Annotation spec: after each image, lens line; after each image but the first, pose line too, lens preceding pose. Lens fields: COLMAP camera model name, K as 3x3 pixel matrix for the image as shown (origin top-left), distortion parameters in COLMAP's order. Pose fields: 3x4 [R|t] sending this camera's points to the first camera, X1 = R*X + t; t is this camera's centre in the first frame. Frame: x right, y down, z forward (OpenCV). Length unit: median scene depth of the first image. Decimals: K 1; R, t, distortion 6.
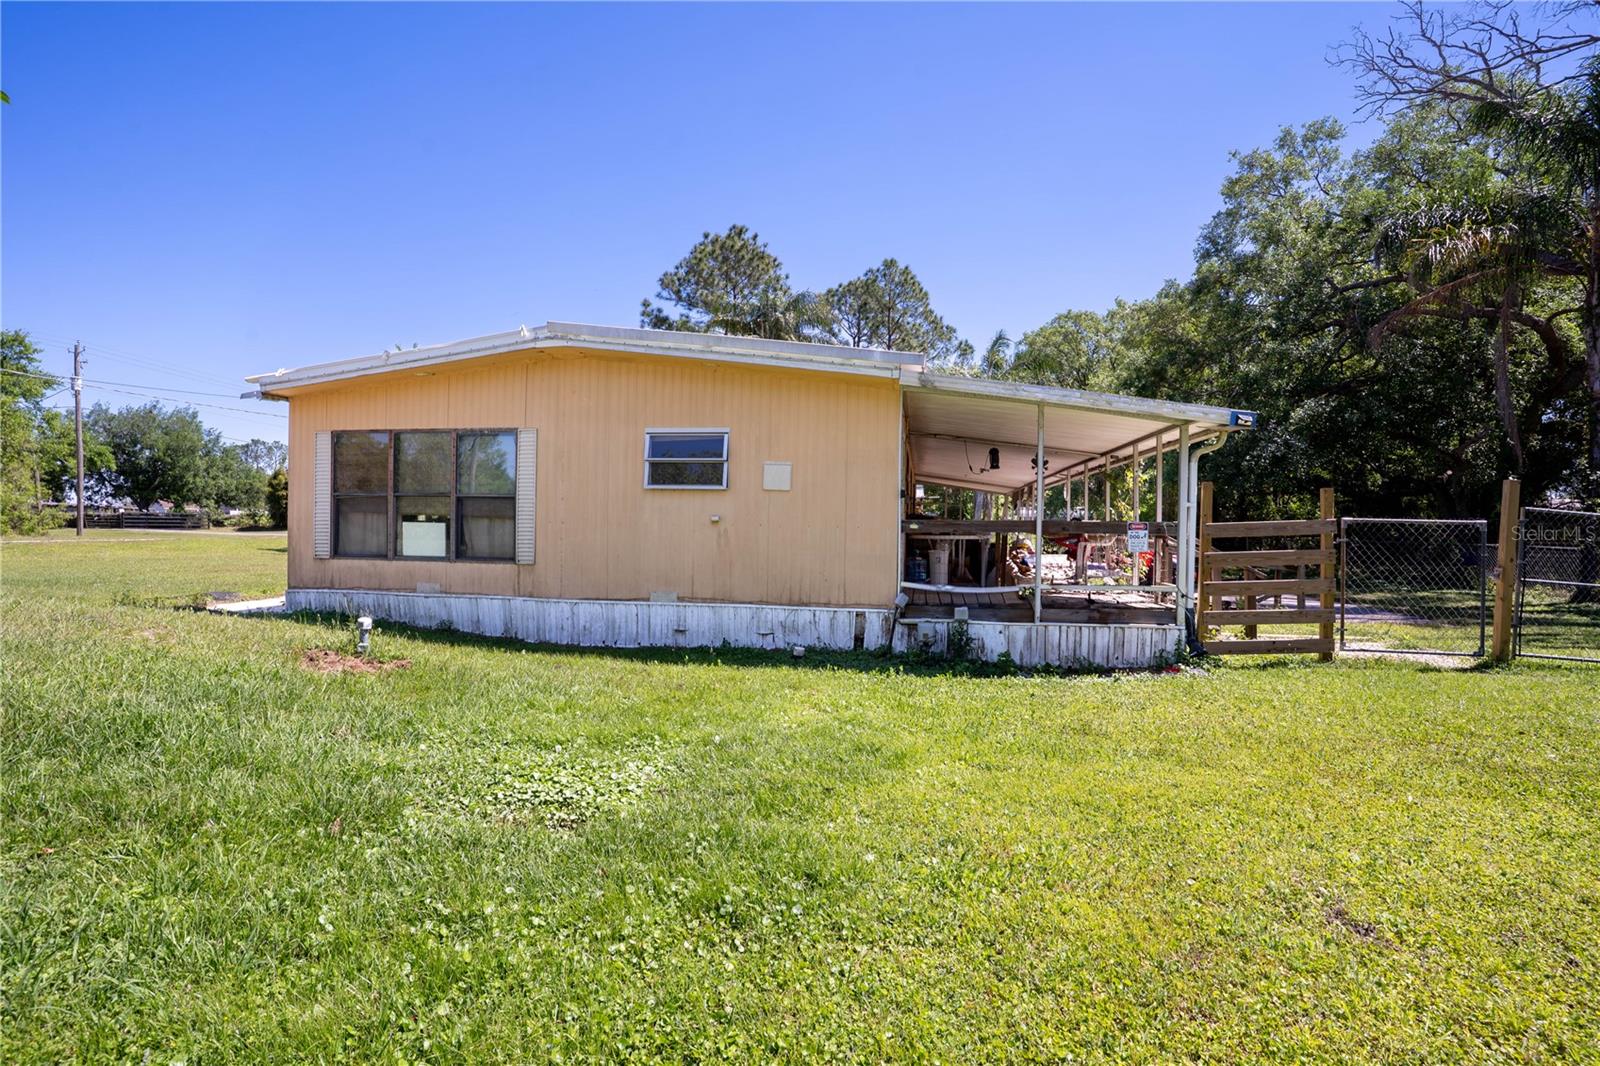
lens RADIAL K [[784.0, 0, 801.7], [0, 784.0, 535.4], [0, 0, 1]] dist [-0.070755, 0.026548]
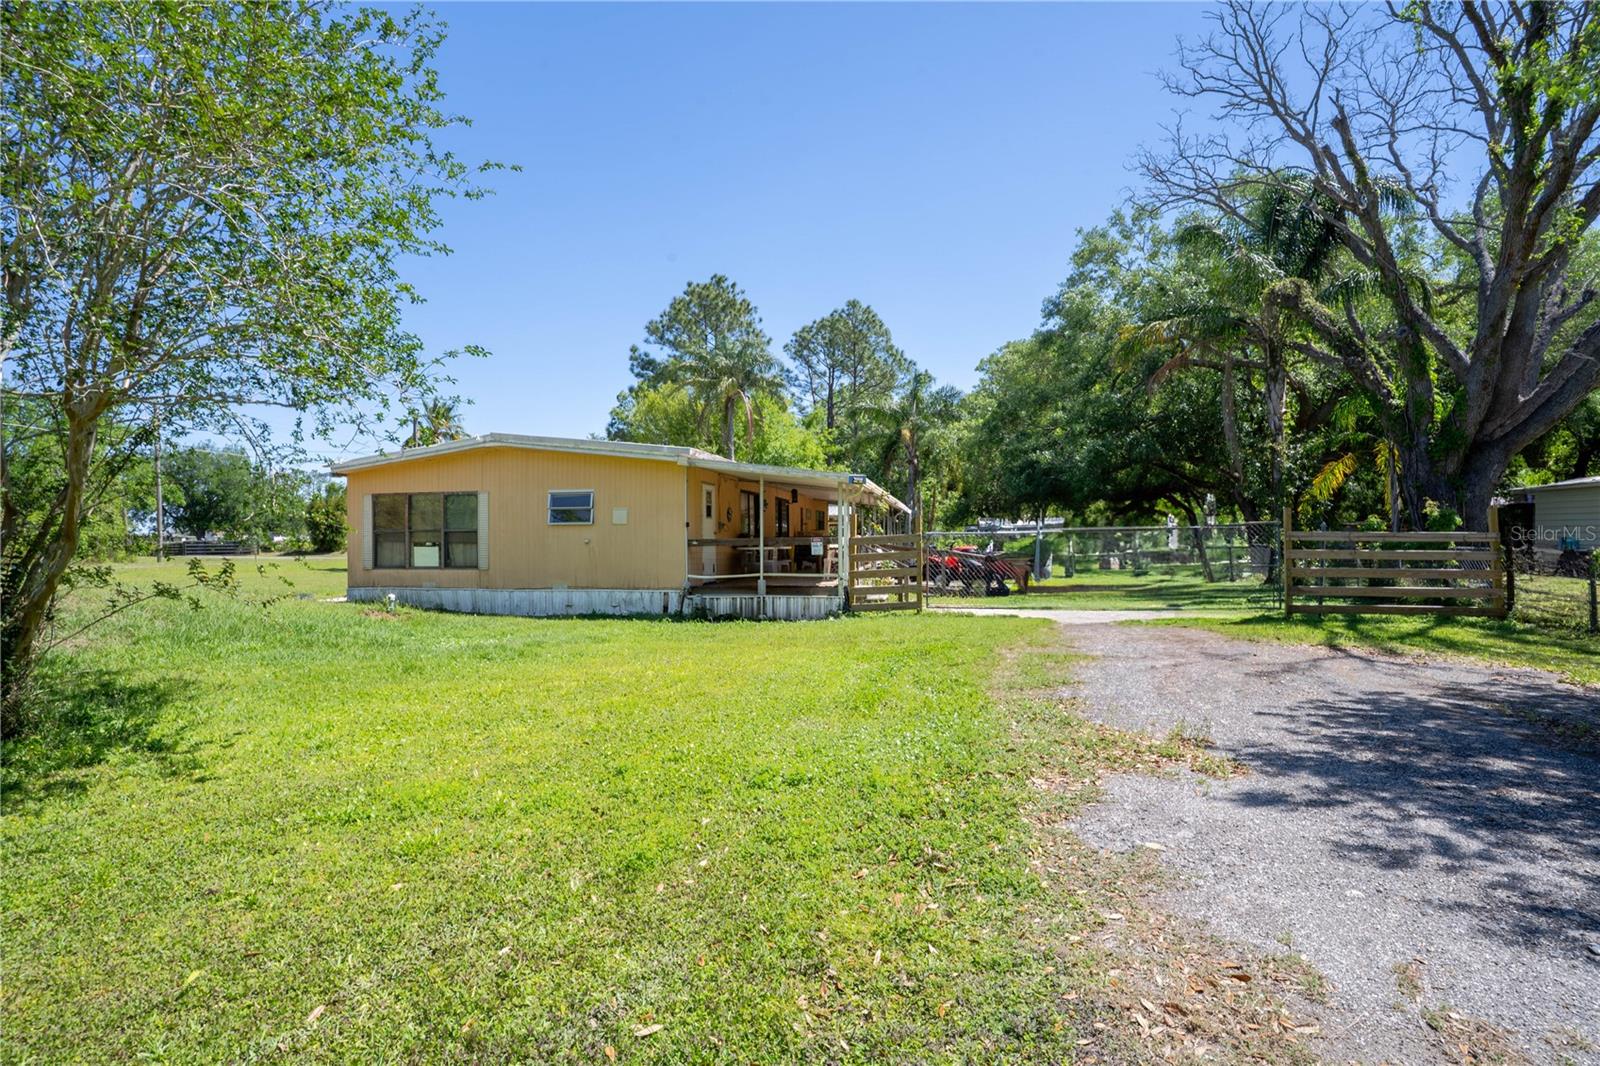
lens RADIAL K [[784.0, 0, 799.9], [0, 784.0, 533.5], [0, 0, 1]] dist [-0.070755, 0.026548]
pose [[0.999070, -0.023799, -0.035959, 0.336751], [0.023114, 0.999546, -0.019351, 0.005193], [0.036403, 0.018501, 0.999166, -0.572049]]
